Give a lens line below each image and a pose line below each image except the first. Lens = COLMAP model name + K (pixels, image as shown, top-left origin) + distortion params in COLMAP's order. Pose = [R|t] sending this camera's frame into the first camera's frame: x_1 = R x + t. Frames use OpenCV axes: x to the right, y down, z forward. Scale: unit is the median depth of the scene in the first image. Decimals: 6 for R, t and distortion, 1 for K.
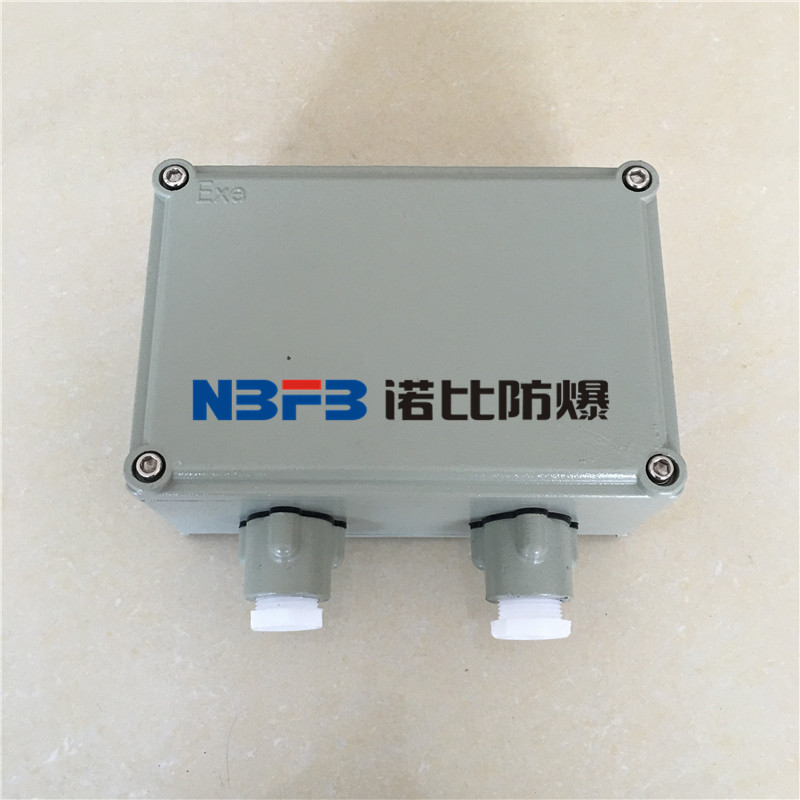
lens RADIAL K [[887.5, 0, 399.2], [0, 887.5, 400.2], [0, 0, 1]] dist [0.046966, 0.000000]
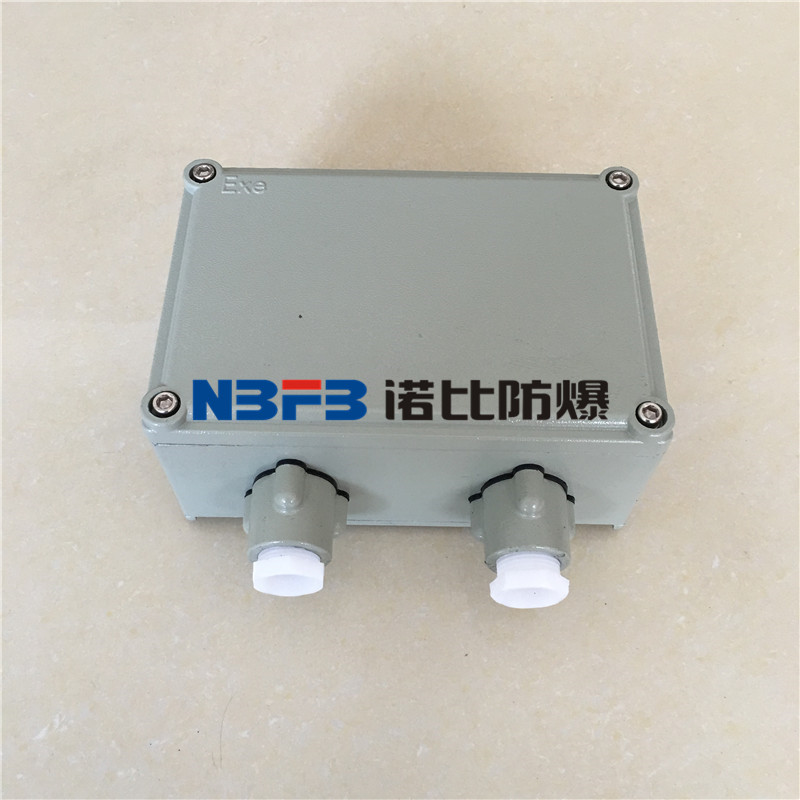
lens RADIAL K [[887.5, 0, 400.3], [0, 887.5, 399.6], [0, 0, 1]] dist [0.046966, 0.000000]
pose [[0.999898, 0.013990, -0.003038, 0.001330], [-0.014316, 0.978498, -0.205757, 0.234053], [0.000094, 0.205779, 0.978598, -0.028702]]
